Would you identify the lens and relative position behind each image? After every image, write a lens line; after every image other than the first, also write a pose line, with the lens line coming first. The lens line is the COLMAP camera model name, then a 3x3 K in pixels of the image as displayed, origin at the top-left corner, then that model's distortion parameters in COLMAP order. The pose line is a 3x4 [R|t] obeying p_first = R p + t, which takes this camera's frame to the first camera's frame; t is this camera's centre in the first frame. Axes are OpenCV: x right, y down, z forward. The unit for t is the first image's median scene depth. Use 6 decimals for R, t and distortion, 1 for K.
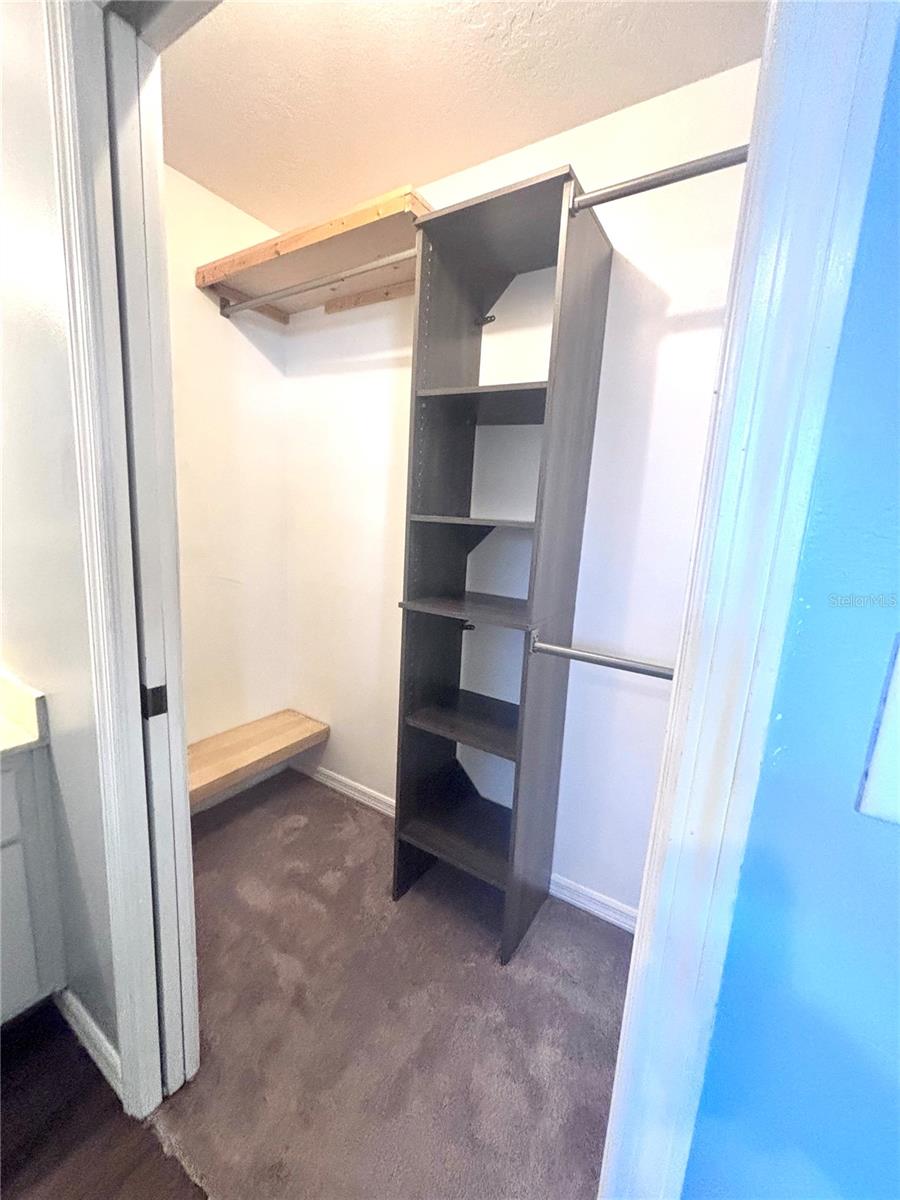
lens RADIAL K [[480.6, 0, 444.4], [0, 480.6, 598.4], [0, 0, 1]] dist [0.001251, 0.000014]
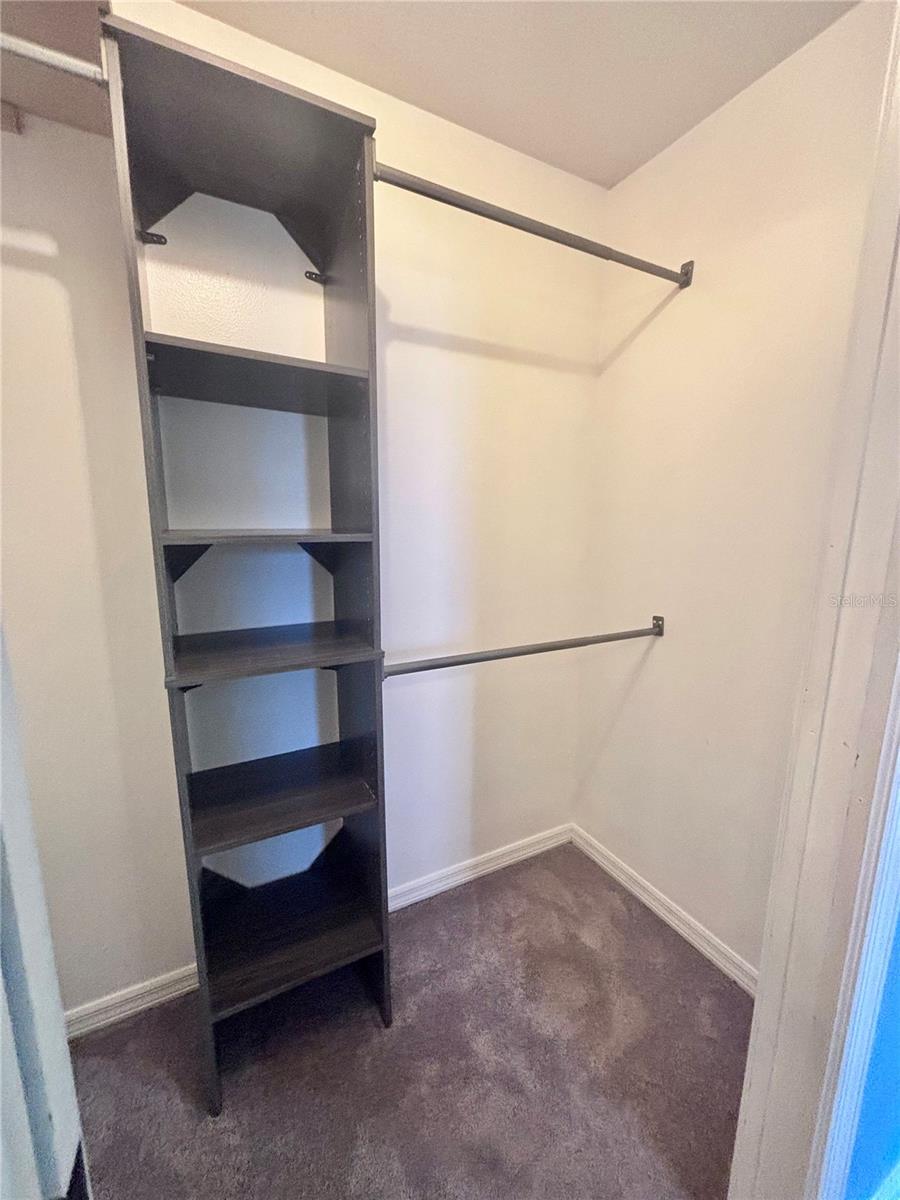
lens RADIAL K [[480.6, 0, 445.8], [0, 480.6, 598.0], [0, 0, 1]] dist [0.001251, 0.000014]
pose [[0.494785, -0.213091, 0.842485, -0.436536], [0.169184, 0.974540, 0.147132, -0.144826], [-0.852388, 0.069736, 0.518239, 0.401939]]
